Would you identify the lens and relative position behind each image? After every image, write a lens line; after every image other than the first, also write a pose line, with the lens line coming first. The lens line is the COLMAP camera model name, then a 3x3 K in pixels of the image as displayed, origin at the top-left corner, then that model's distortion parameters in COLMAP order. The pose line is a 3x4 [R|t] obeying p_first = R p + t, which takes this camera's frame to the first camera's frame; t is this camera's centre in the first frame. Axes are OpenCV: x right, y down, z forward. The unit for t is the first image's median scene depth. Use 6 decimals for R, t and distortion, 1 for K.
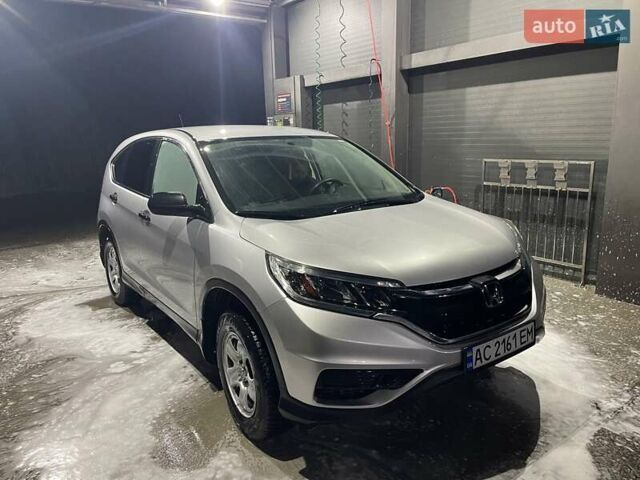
lens RADIAL K [[479.9, 0, 320.0], [0, 479.9, 240.0], [0, 0, 1]] dist [0.106820, -0.168300]
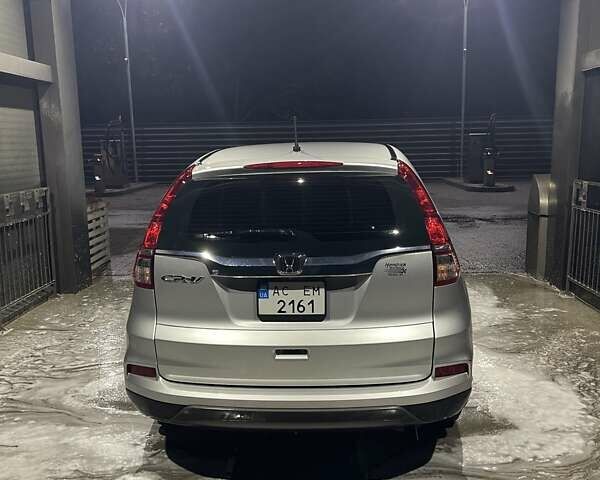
lens RADIAL K [[592.5, 0, 296.6], [0, 592.5, 240.2], [0, 0, 1]] dist [0.139083, -0.236477]
pose [[-0.777088, -0.063173, 0.626213, -1.067714], [0.174168, 0.934513, 0.310405, -0.516939], [-0.604813, 0.350279, -0.715196, 2.322149]]
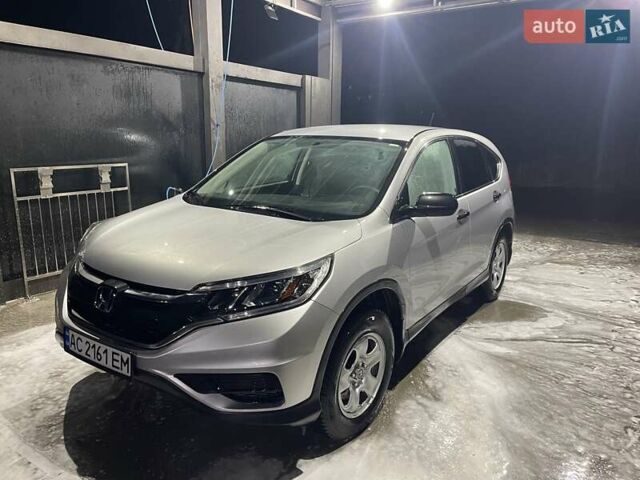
lens RADIAL K [[479.9, 0, 320.0], [0, 479.9, 240.0], [0, 0, 1]] dist [0.106820, -0.168300]
pose [[0.342981, 0.233508, -0.909856, 0.949695], [-0.227642, 0.960398, 0.160667, -0.179707], [0.911341, 0.152016, 0.382555, 0.692215]]
